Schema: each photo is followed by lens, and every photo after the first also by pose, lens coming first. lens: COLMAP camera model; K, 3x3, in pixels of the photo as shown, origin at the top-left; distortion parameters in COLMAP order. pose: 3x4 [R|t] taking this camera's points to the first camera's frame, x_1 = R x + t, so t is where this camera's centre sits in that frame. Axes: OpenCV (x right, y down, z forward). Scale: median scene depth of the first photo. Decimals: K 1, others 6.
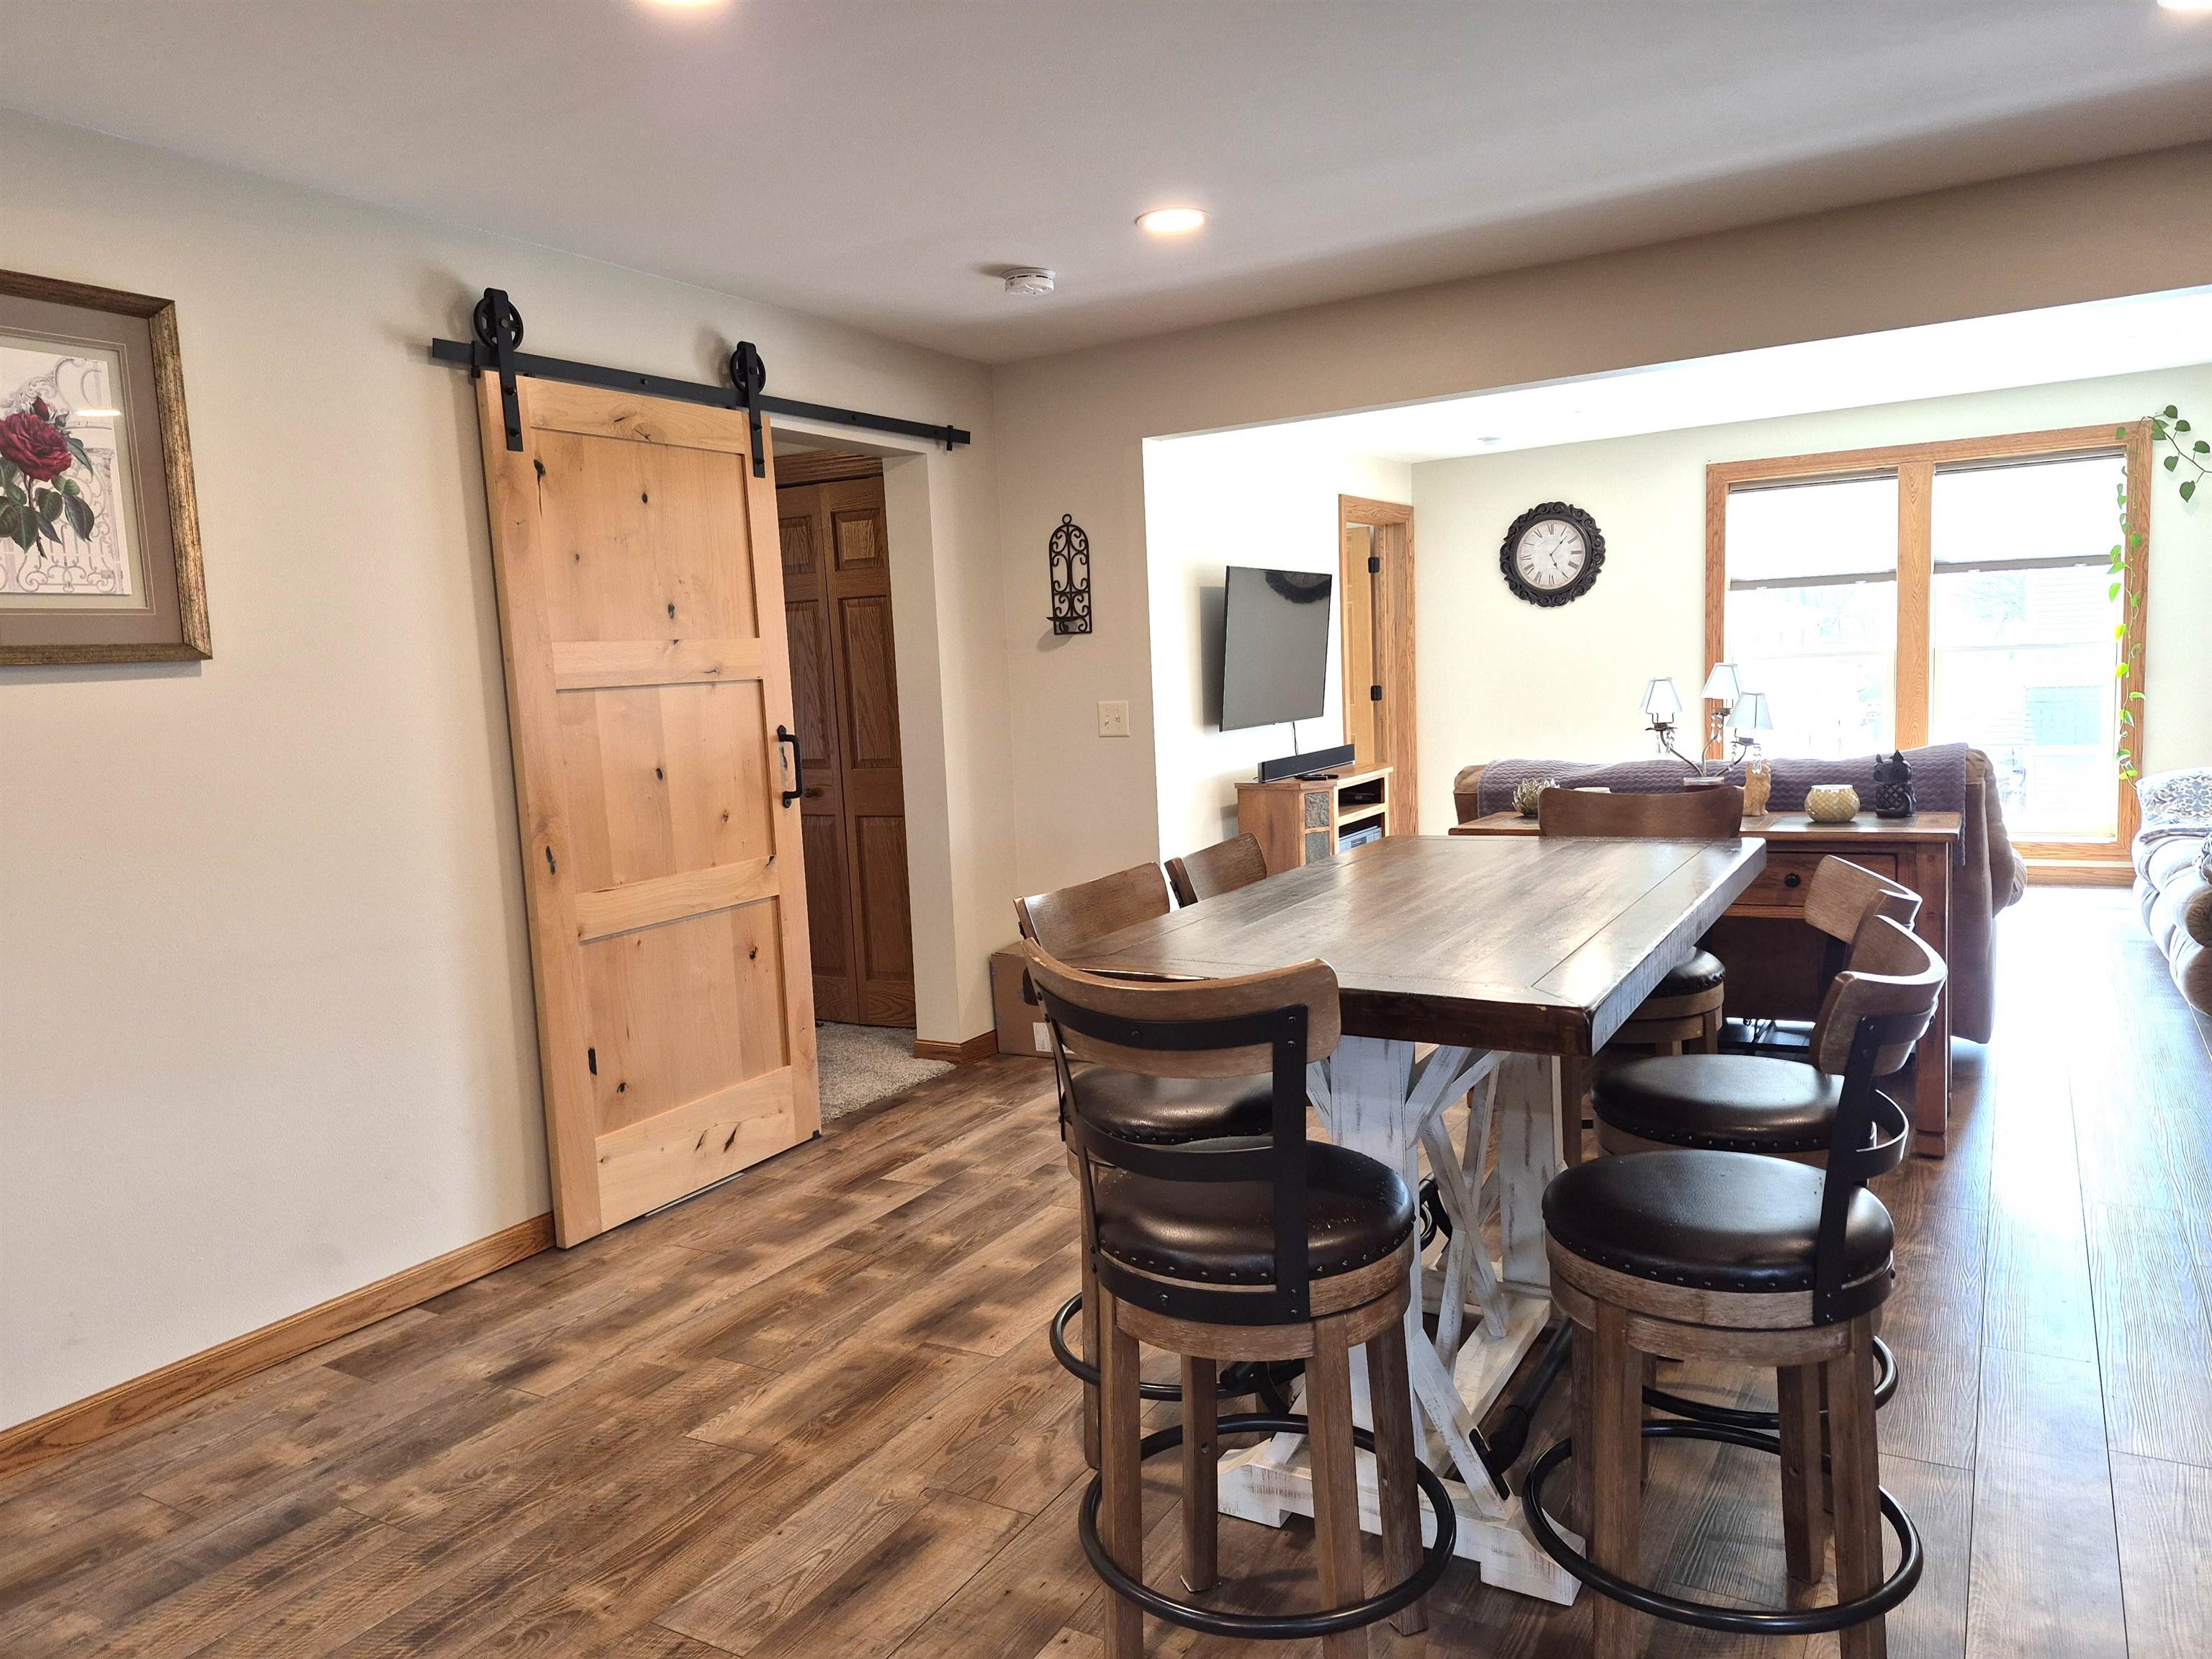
lens RADIAL K [[1540.0, 0, 1113.9], [0, 1540.0, 833.0], [0, 0, 1]] dist [0.080180, -0.086582]
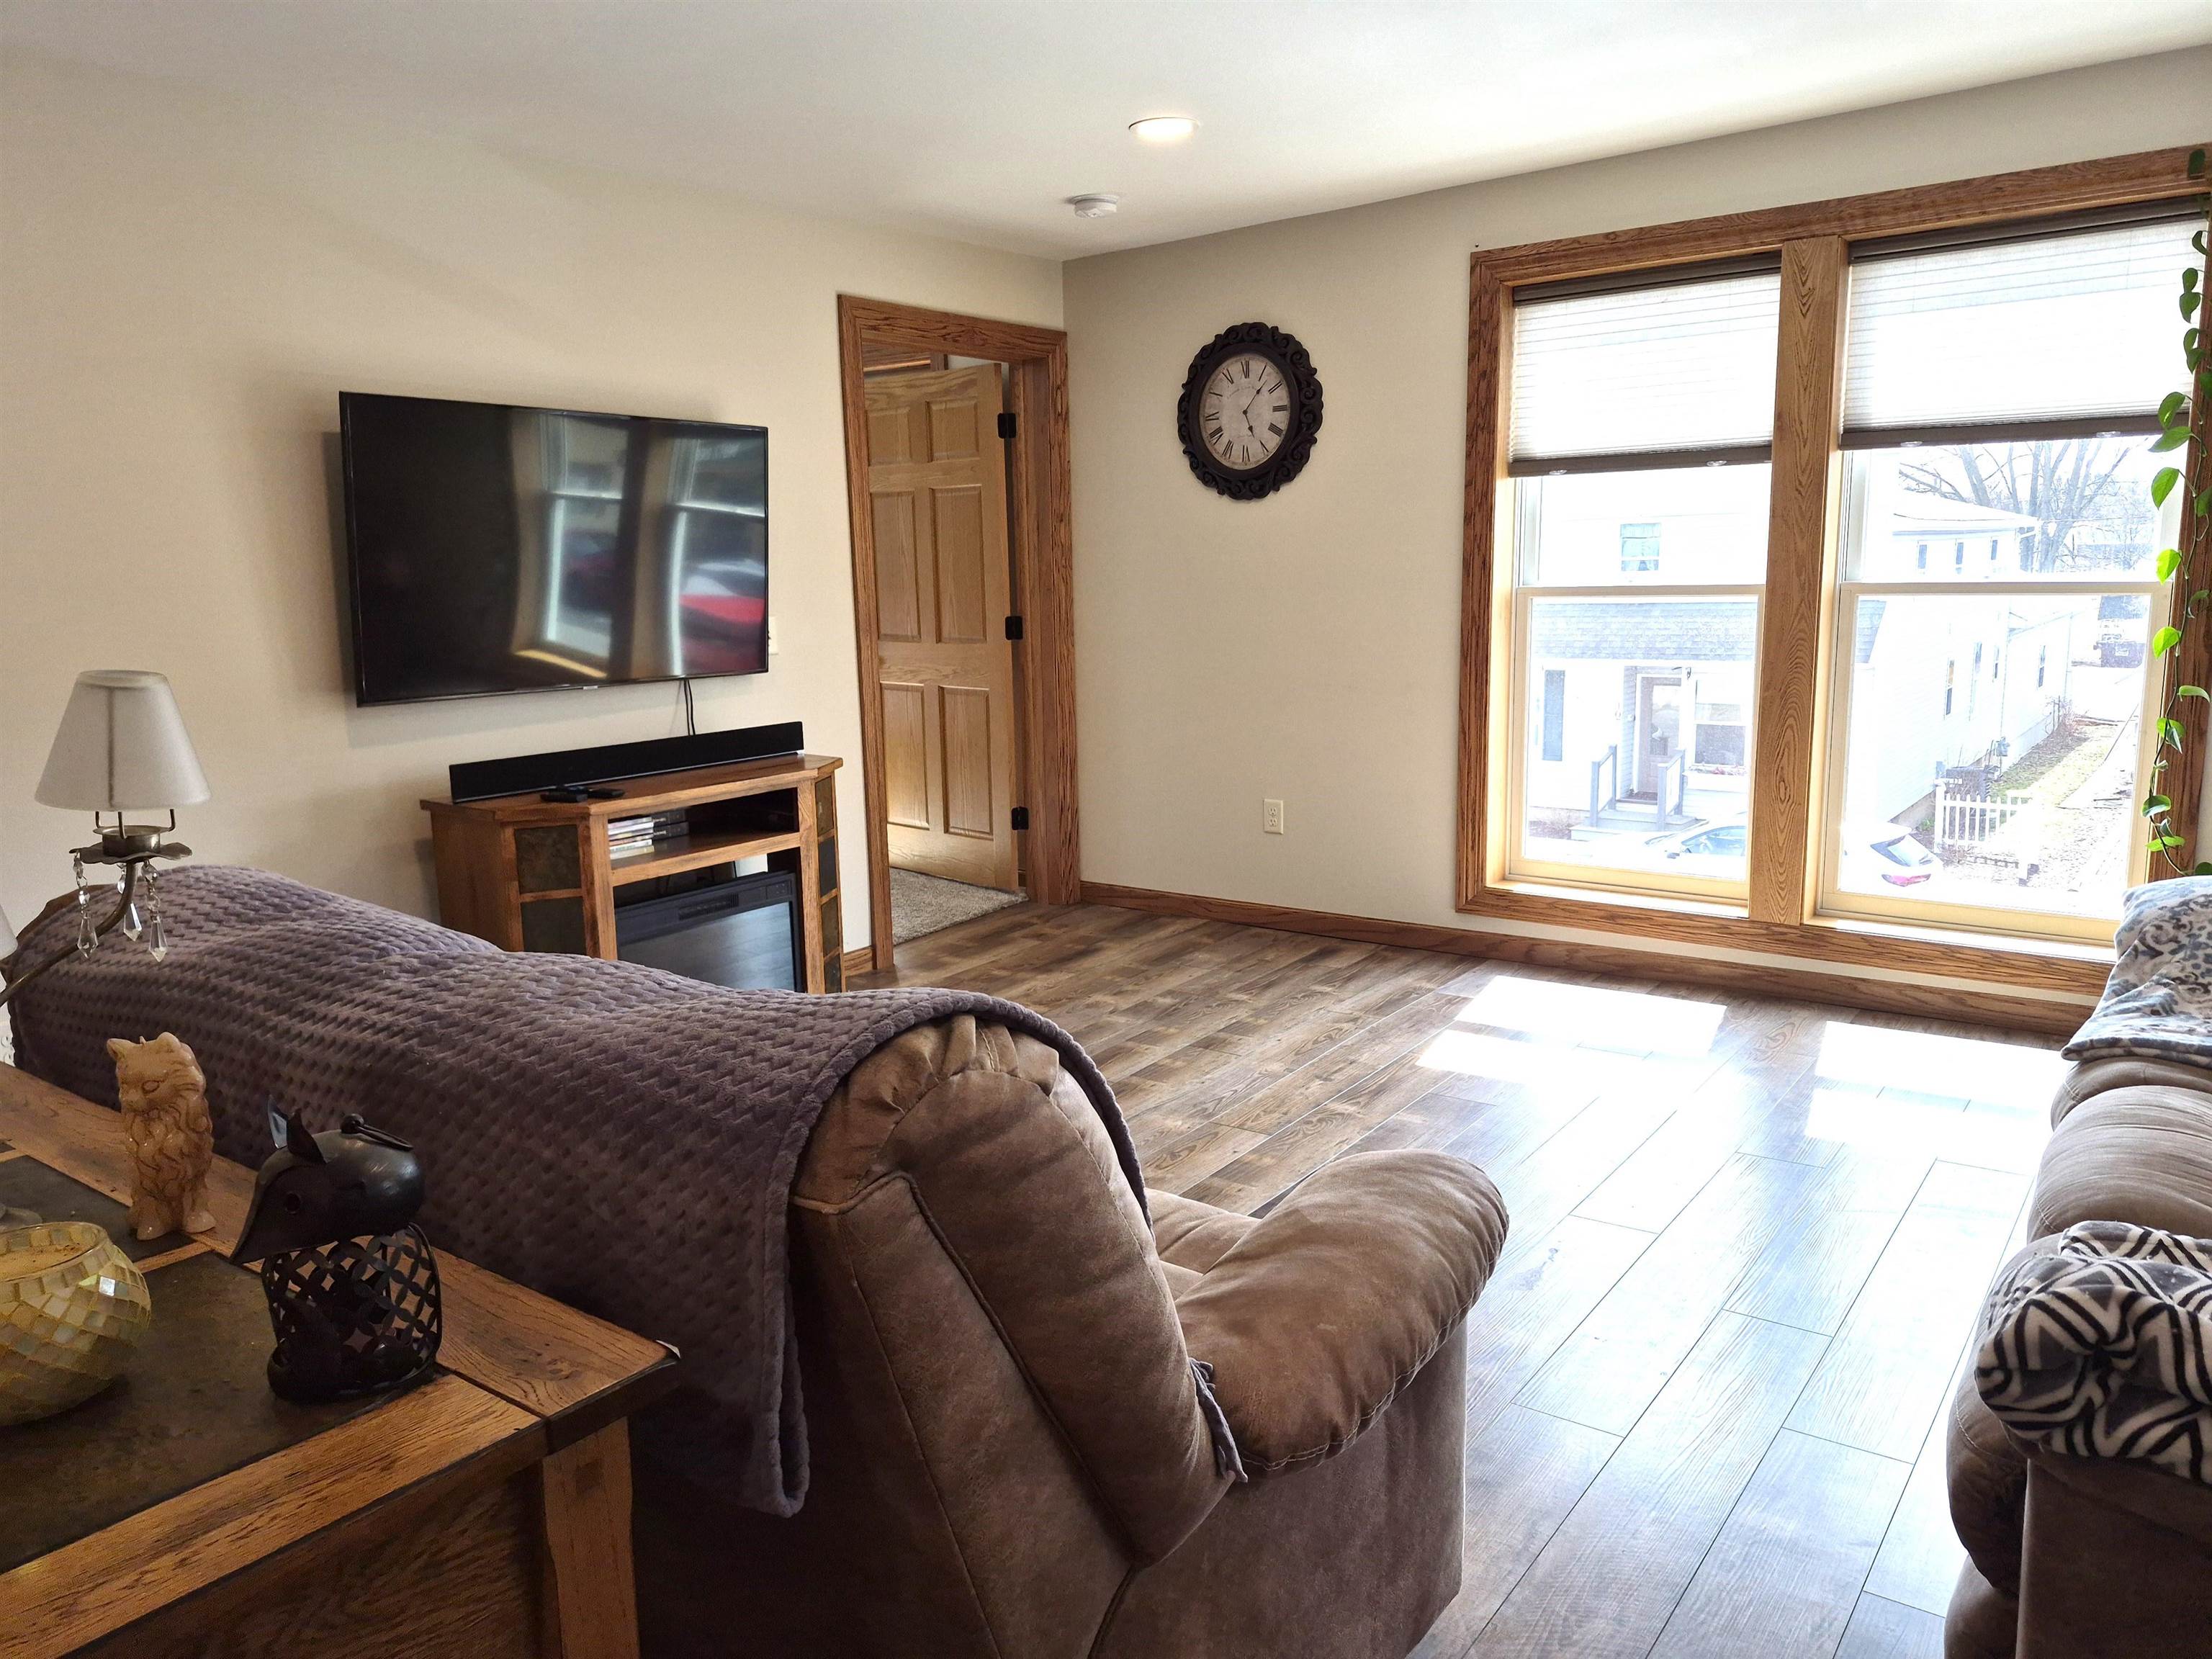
lens RADIAL K [[1540.0, 0, 1113.8], [0, 1540.0, 817.9], [0, 0, 1]] dist [0.080180, -0.086582]
pose [[0.992684, 0.043481, -0.112640, 0.321747], [-0.037029, 0.997585, 0.058756, -0.056615], [0.114923, -0.054155, 0.991897, 0.400142]]
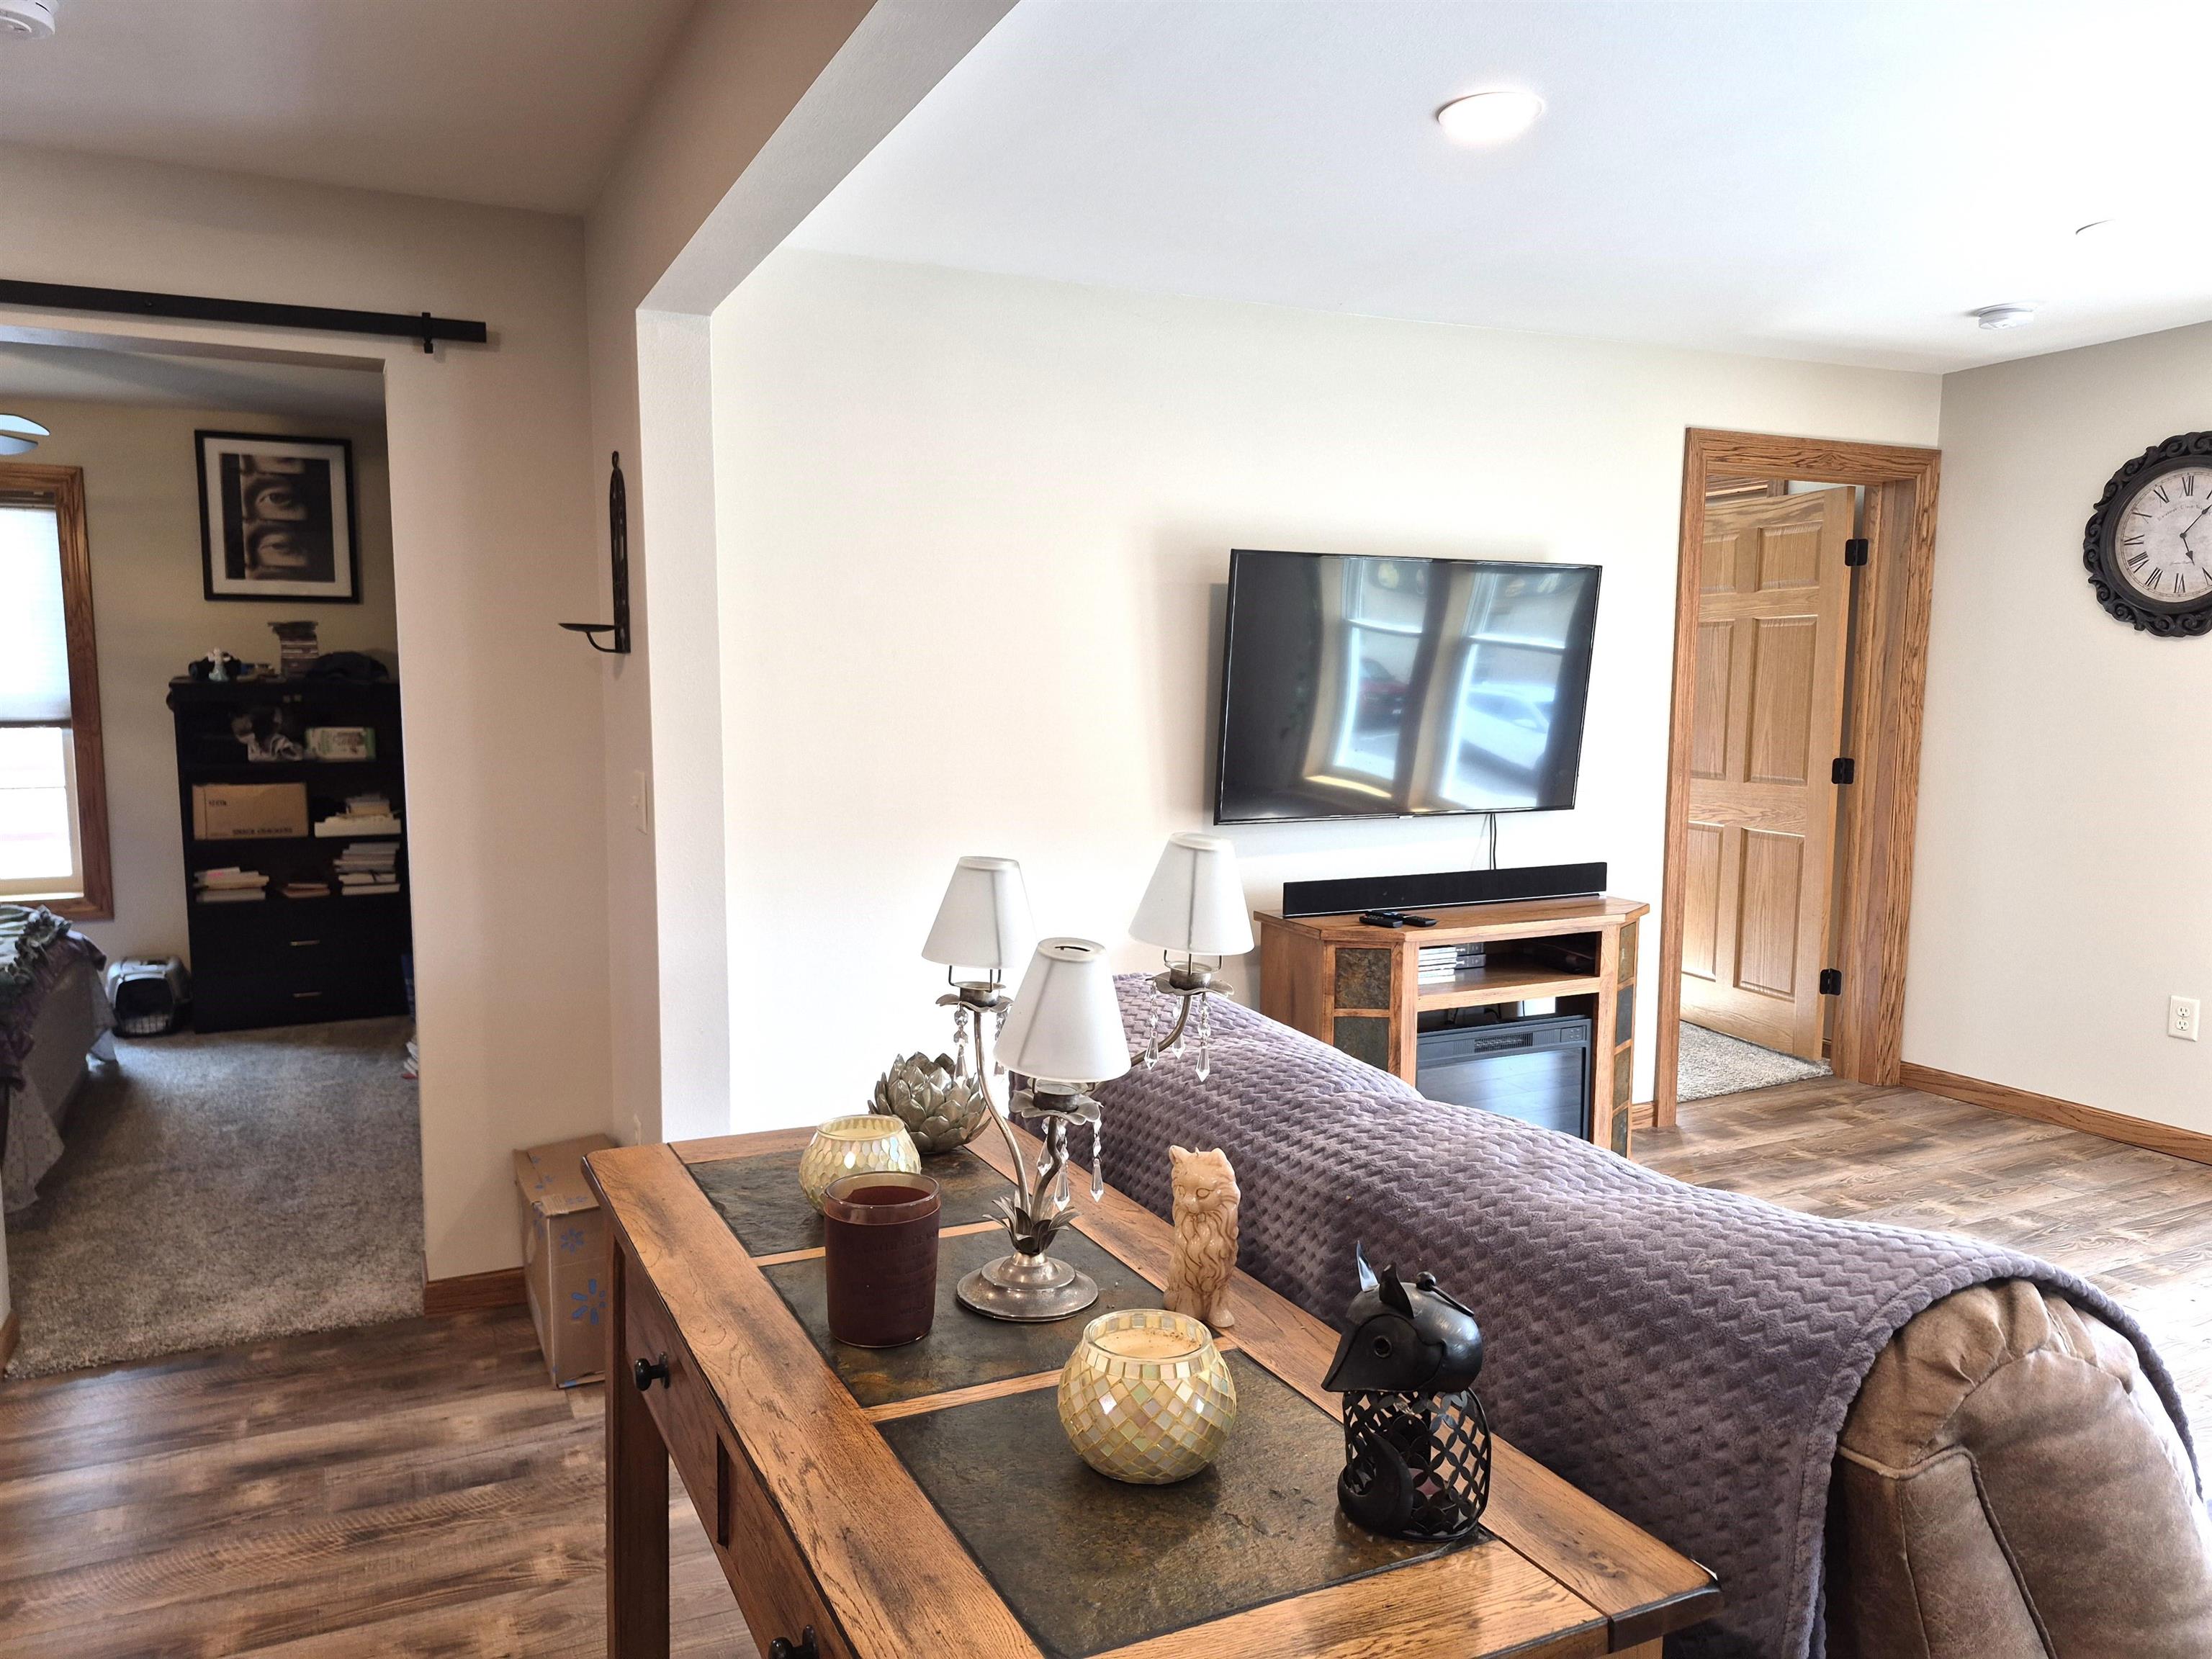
lens RADIAL K [[1540.0, 0, 1067.3], [0, 1540.0, 840.1], [0, 0, 1]] dist [0.080180, -0.086582]
pose [[0.820592, 0.108774, -0.561067, 0.295333], [-0.105650, 0.993672, 0.038124, -0.062862], [0.561664, 0.027992, 0.826892, 0.384500]]
